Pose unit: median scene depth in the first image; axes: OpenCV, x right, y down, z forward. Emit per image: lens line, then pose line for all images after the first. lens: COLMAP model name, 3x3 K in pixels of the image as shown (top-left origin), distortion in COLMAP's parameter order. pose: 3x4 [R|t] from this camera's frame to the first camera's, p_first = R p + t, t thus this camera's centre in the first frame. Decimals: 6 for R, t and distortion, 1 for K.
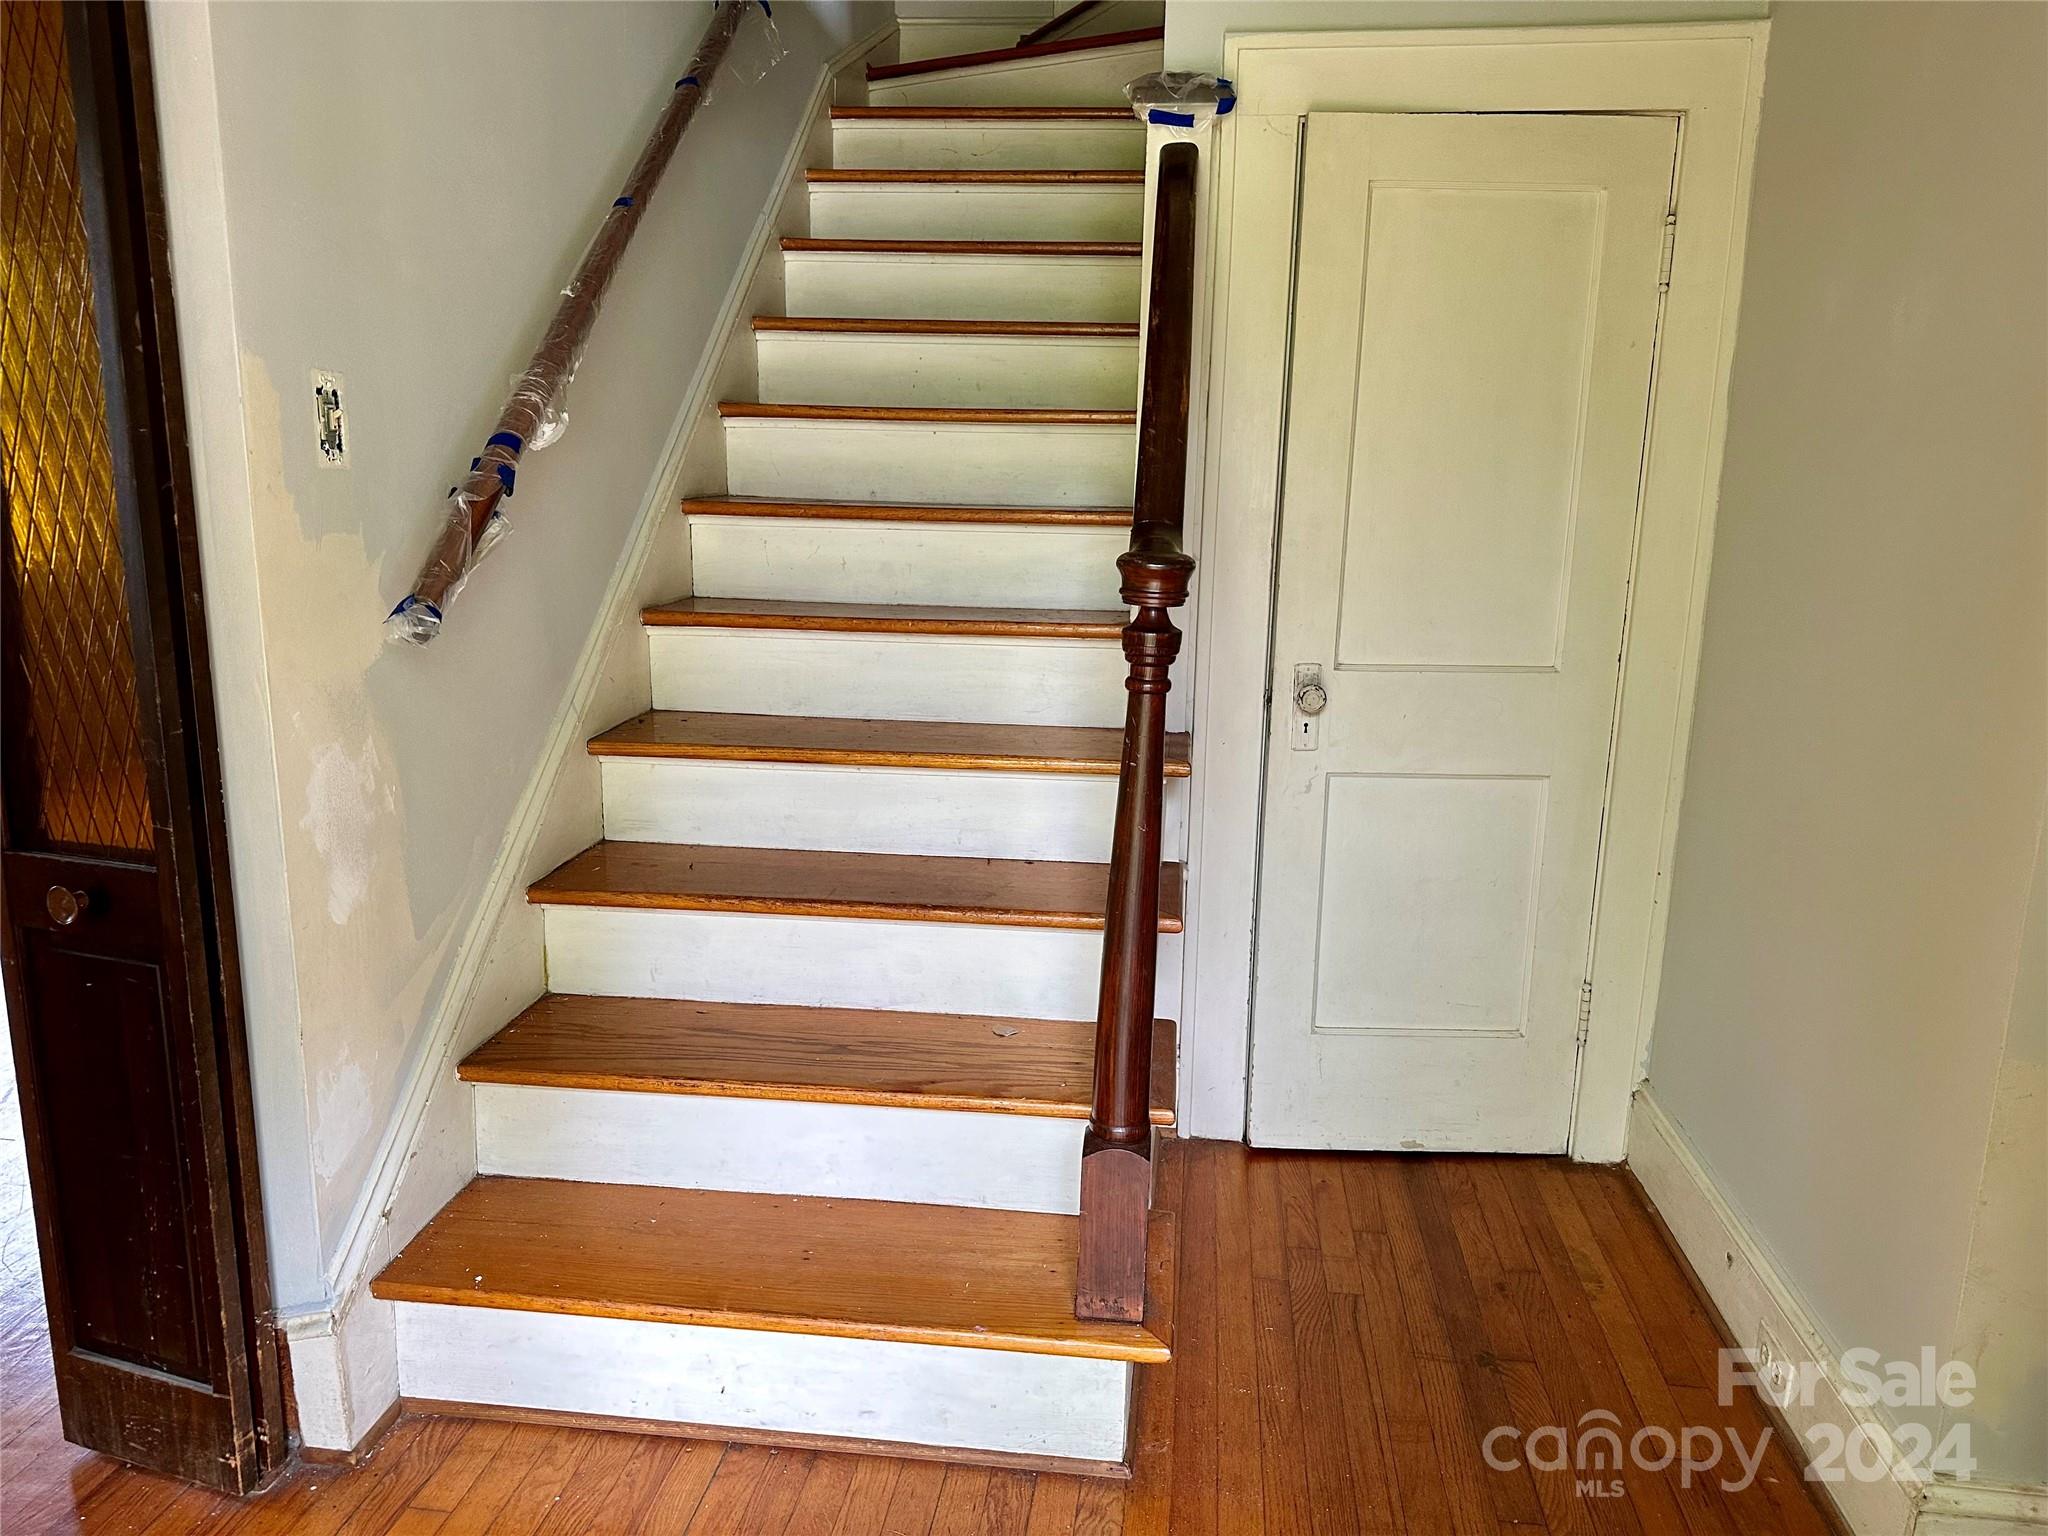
lens RADIAL K [[1448.0, 0, 1035.4], [0, 1448.0, 771.9], [0, 0, 1]] dist [0.056697, -0.073181]
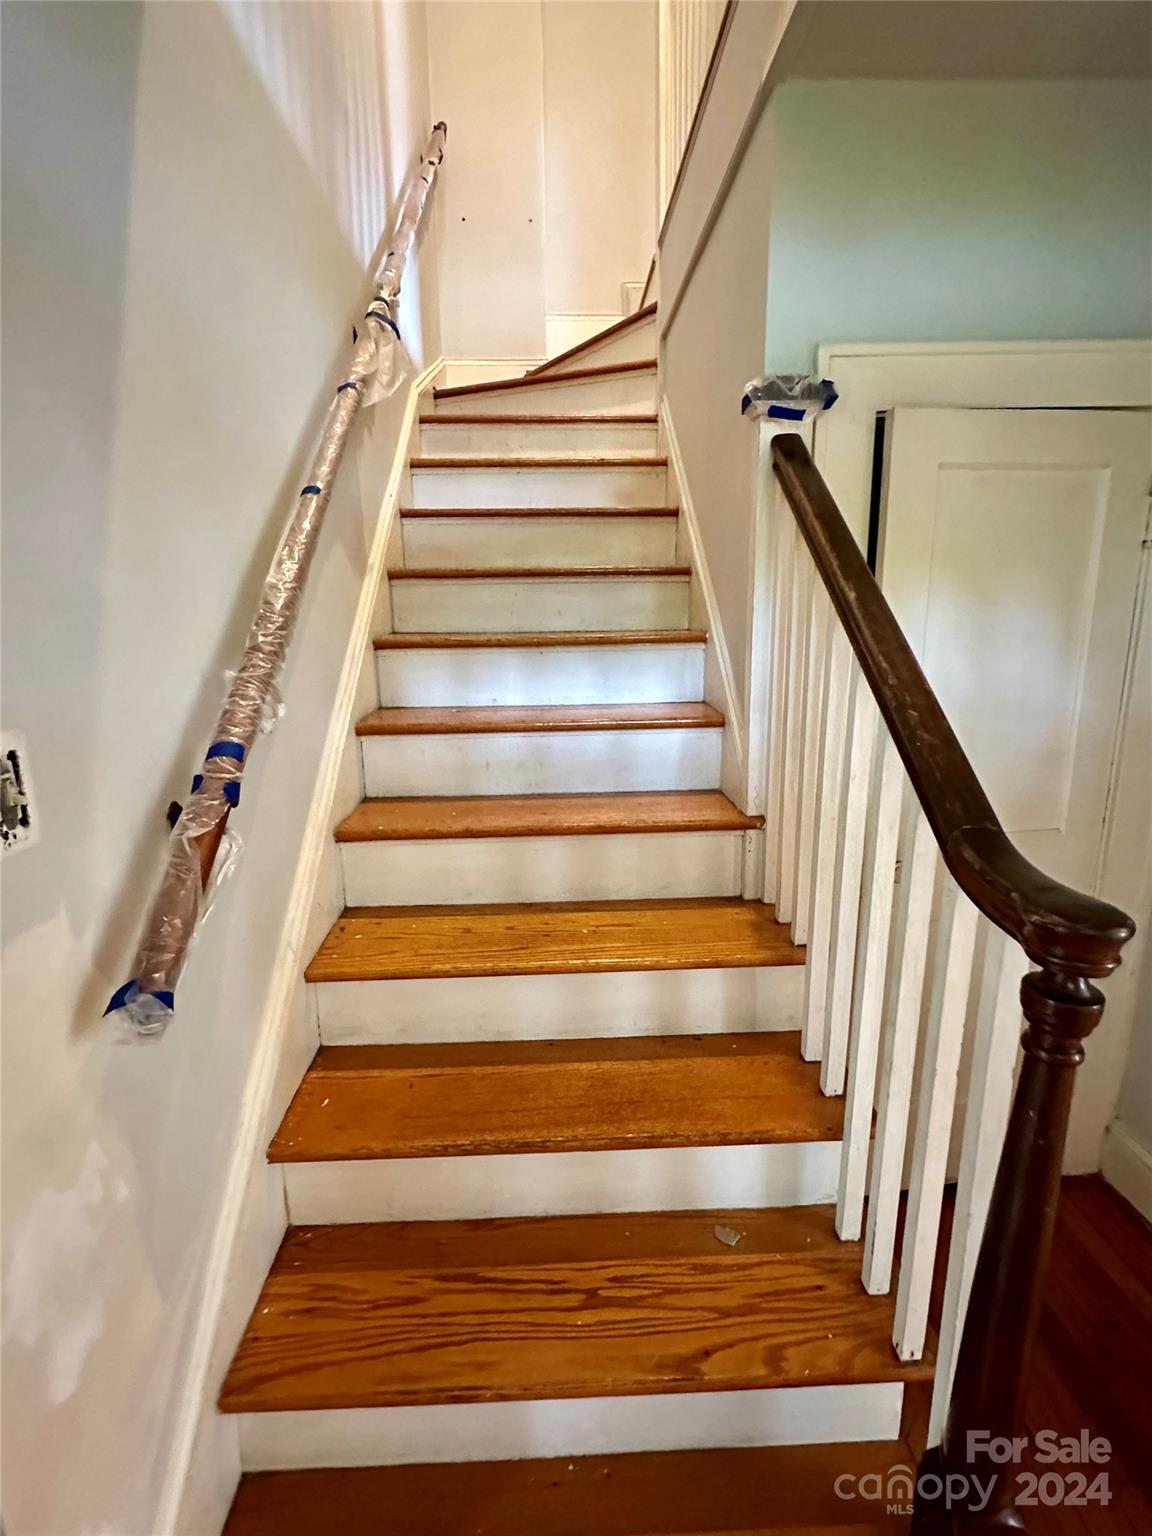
lens RADIAL K [[729.7, 0, 570.2], [0, 729.7, 759.9], [0, 0, 1]] dist [0.014533, 0.000638]
pose [[0.990122, -0.063131, 0.125191, -0.174872], [0.062110, 0.997997, 0.012045, -0.184875], [-0.125701, -0.004151, 0.992060, 0.431155]]
